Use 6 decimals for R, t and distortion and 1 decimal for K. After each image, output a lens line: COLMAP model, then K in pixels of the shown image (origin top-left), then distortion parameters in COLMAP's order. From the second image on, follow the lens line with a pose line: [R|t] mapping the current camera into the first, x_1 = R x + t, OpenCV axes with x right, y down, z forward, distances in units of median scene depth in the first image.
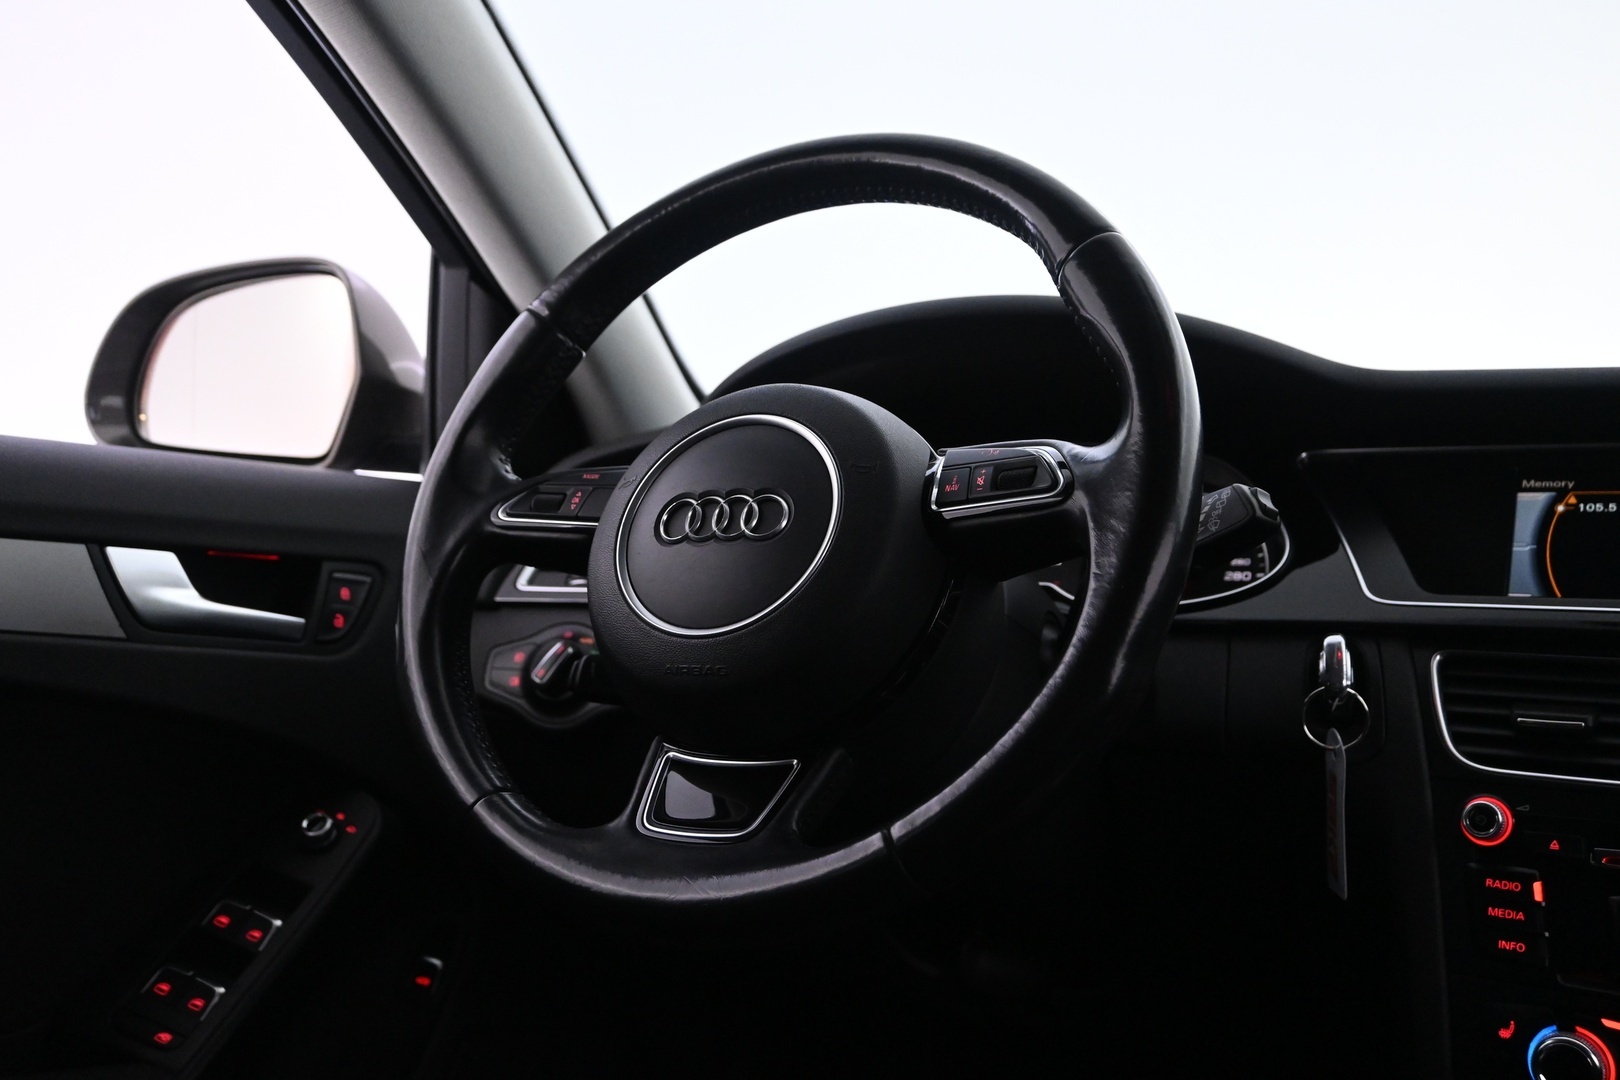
lens RADIAL K [[1419.0, 0, 808.4], [0, 1419.0, 542.0], [0, 0, 1]] dist [-0.008509, -0.001871]
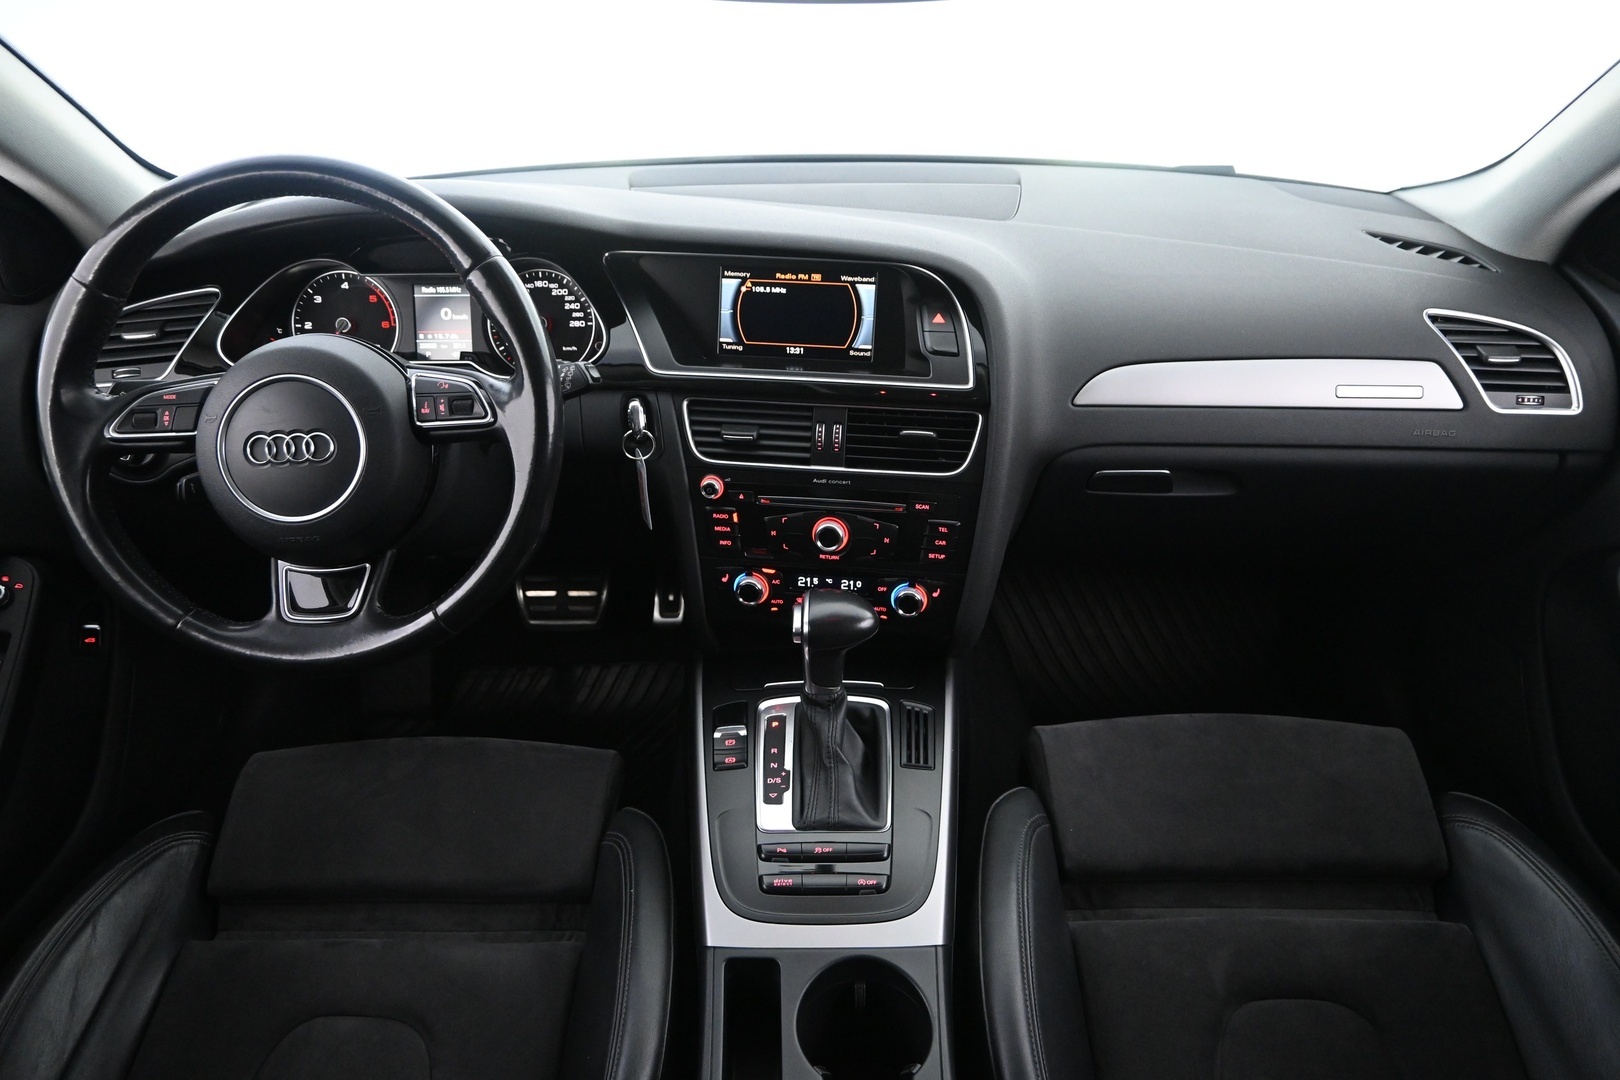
lens RADIAL K [[1116.9, 0, 797.9], [0, 1116.9, 535.5], [0, 0, 1]] dist [0.009758, -0.007950]
pose [[0.882826, -0.246584, 0.399769, -0.081120], [0.019090, 0.869248, 0.494008, -0.551806], [-0.469313, -0.428491, 0.772101, -0.353507]]
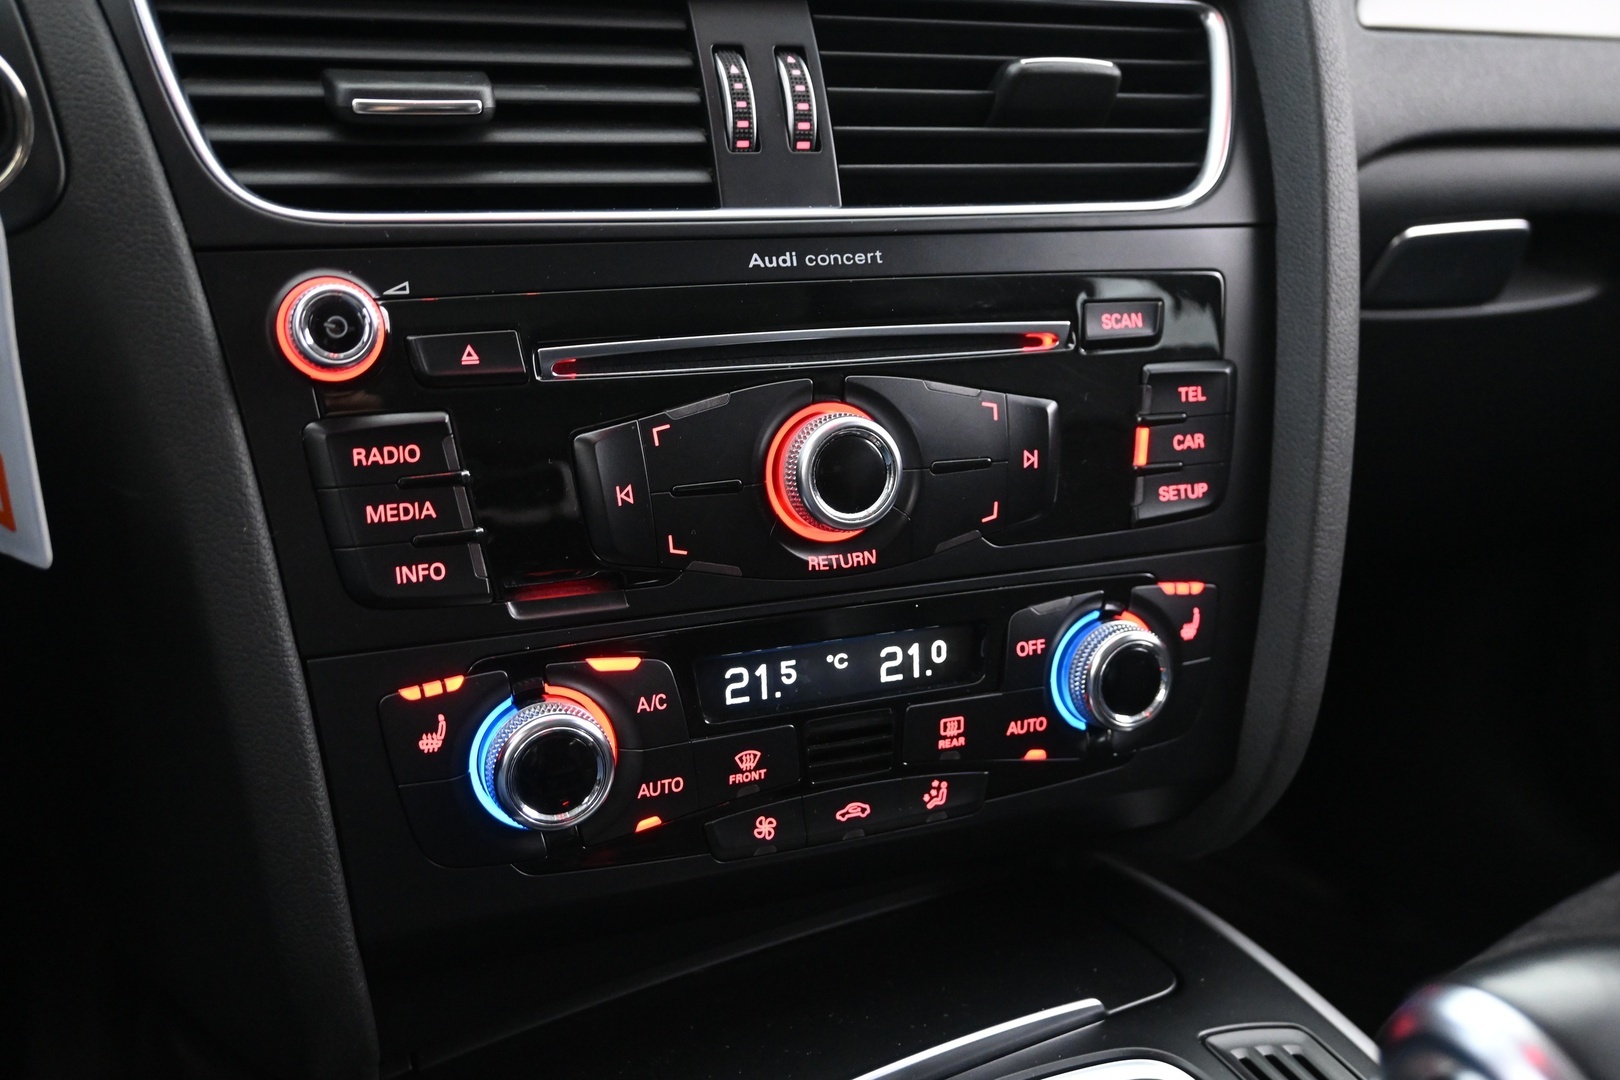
lens RADIAL K [[1487.8, 0, 807.2], [0, 1487.8, 534.4], [0, 0, 1]] dist [-0.009699, 0.000000]
pose [[0.504180, -0.253115, 0.825673, 0.139946], [-0.021847, 0.952040, 0.305193, 0.110686], [-0.863322, -0.171910, 0.474469, 0.630285]]
